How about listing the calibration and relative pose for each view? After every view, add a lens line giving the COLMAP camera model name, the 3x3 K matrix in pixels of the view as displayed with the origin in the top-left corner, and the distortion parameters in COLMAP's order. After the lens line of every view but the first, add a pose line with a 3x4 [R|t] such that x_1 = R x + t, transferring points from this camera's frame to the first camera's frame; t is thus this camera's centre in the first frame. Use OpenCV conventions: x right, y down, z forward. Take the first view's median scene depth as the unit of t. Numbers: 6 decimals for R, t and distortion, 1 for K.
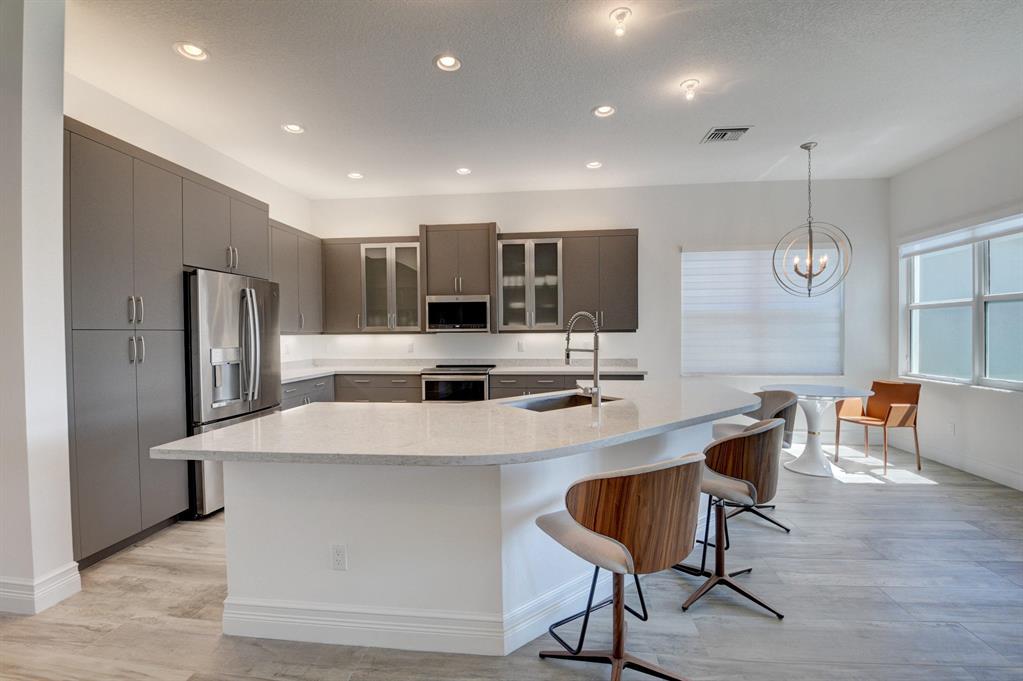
lens RADIAL K [[451.8, 0, 507.9], [0, 451.8, 339.8], [0, 0, 1]] dist [-0.003603, -0.013853]
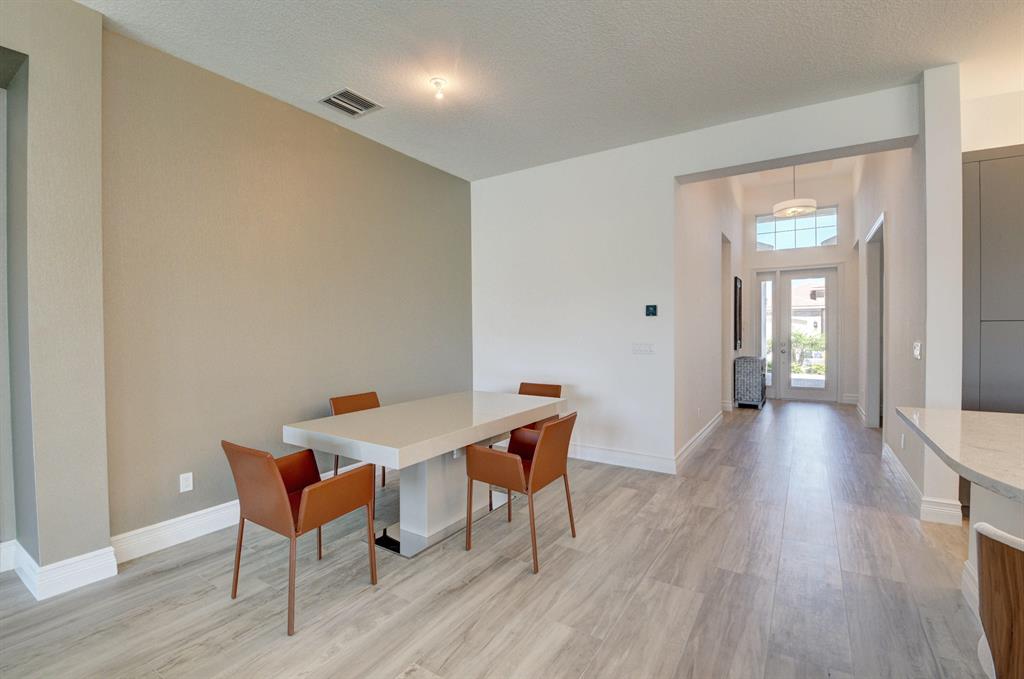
lens RADIAL K [[452.3, 0, 515.4], [0, 452.3, 338.4], [0, 0, 1]] dist [-0.003603, -0.013853]
pose [[-0.439591, 0.026028, -0.897821, 0.336196], [-0.001764, 0.999553, 0.029841, -0.004206], [0.898196, 0.014702, -0.439349, 0.184449]]
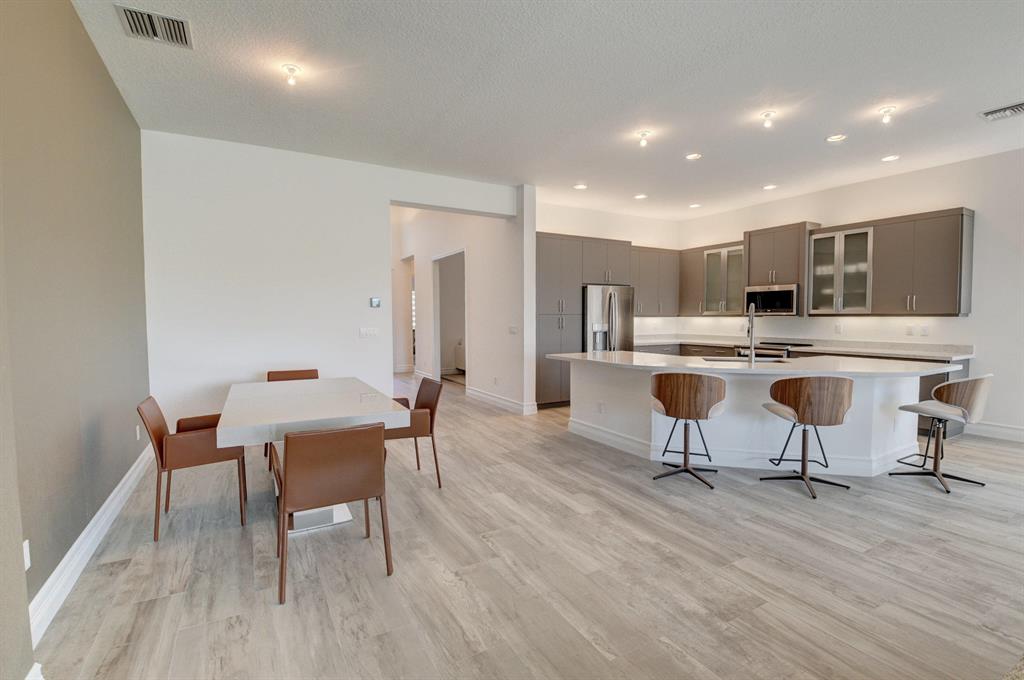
lens RADIAL K [[452.3, 0, 508.6], [0, 452.3, 349.2], [0, 0, 1]] dist [-0.003603, -0.013853]
pose [[0.581046, 0.062215, -0.811489, 0.514577], [-0.011867, 0.997616, 0.067987, 0.000103], [0.813784, -0.029874, 0.580399, -0.326649]]
